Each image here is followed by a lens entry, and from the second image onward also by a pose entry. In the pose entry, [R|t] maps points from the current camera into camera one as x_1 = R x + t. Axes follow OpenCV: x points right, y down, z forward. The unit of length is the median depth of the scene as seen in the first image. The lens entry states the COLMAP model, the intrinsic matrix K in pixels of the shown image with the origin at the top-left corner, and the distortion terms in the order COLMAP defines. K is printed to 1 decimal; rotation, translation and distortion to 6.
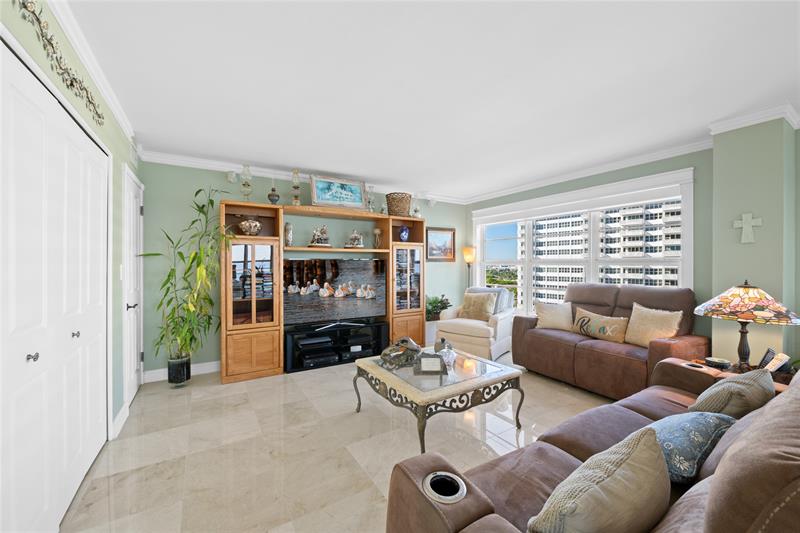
lens RADIAL K [[318.1, 0, 405.8], [0, 318.1, 262.3], [0, 0, 1]] dist [-0.002436, -0.001320]
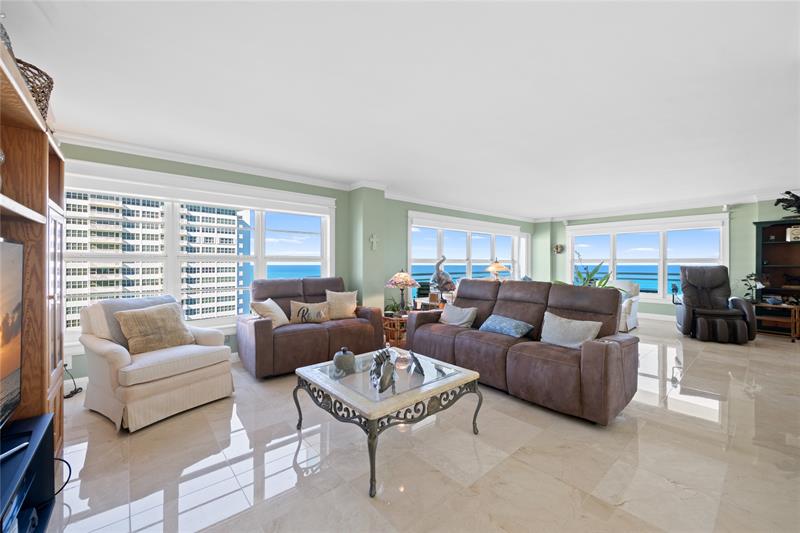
lens RADIAL K [[318.1, 0, 399.7], [0, 318.1, 266.0], [0, 0, 1]] dist [-0.002436, -0.001320]
pose [[-0.141505, -0.010890, 0.989878, -0.464012], [0.002067, 0.999934, 0.011296, 0.007666], [-0.989935, 0.003645, -0.141474, 0.625723]]
